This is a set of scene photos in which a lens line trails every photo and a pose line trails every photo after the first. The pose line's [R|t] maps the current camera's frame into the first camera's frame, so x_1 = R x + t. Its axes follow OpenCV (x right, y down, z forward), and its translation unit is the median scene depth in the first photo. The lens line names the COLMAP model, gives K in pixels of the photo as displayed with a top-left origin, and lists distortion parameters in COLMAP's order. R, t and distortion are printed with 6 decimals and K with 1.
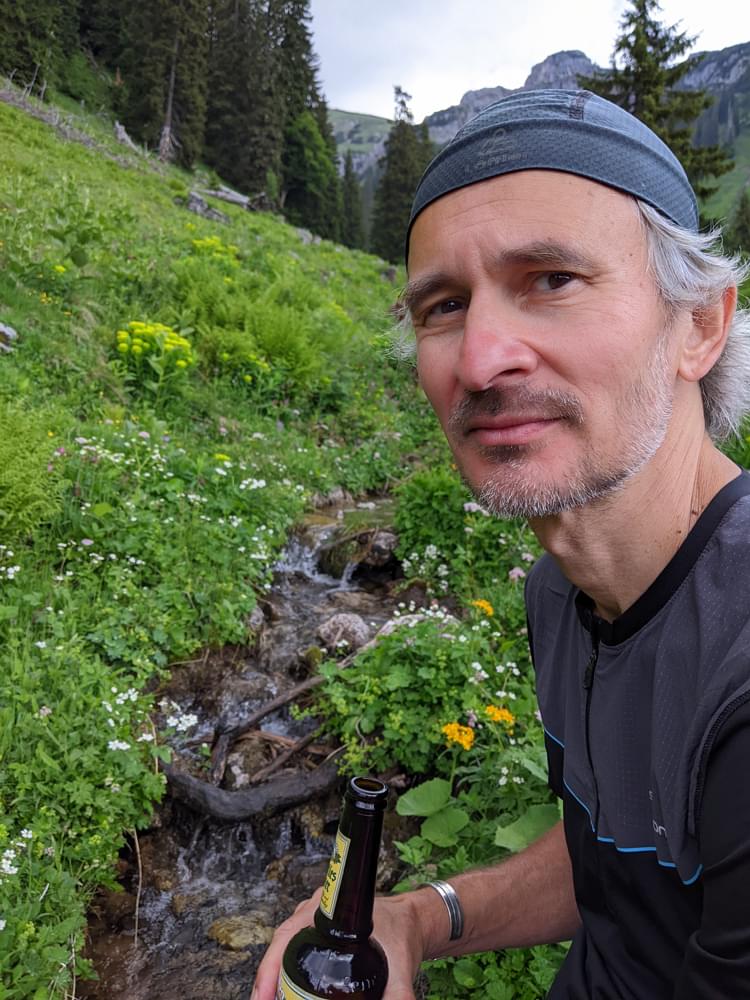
lens RADIAL K [[794.9, 0, 375.3], [0, 794.9, 468.8], [0, 0, 1]] dist [0.075390, -0.144460]
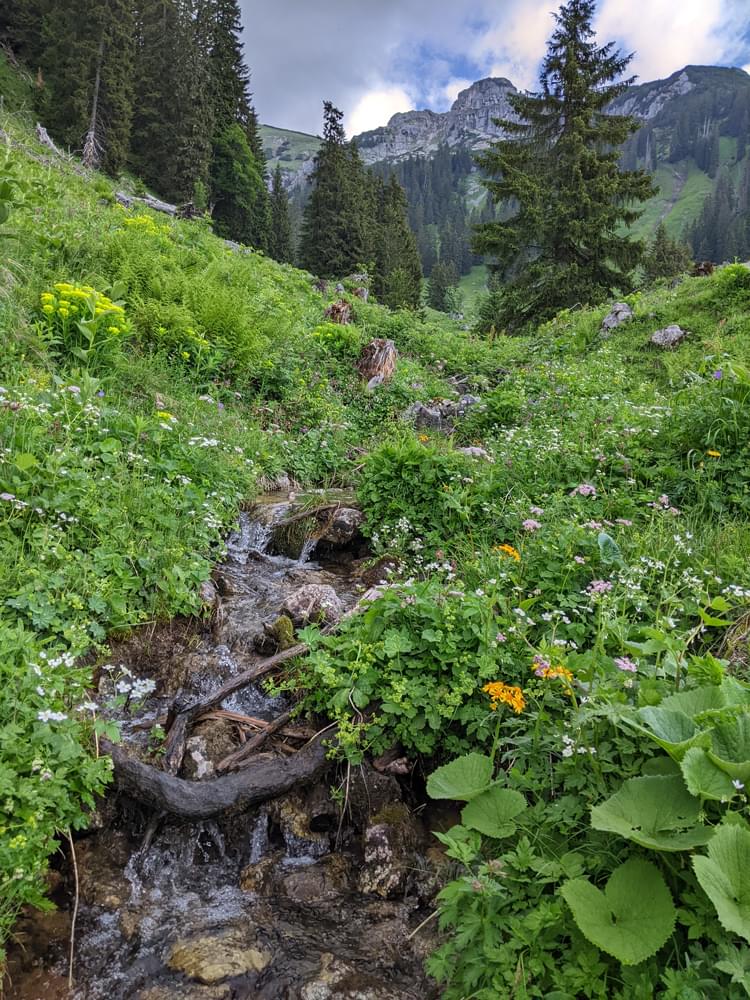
lens RADIAL K [[785.2, 0, 358.2], [0, 785.2, 499.7], [0, 0, 1]] dist [0.044235, -0.059504]
pose [[0.997050, 0.010616, 0.076017, -0.047014], [-0.011459, 0.999878, 0.010661, 0.066804], [-0.075894, -0.011500, 0.997050, 0.123989]]
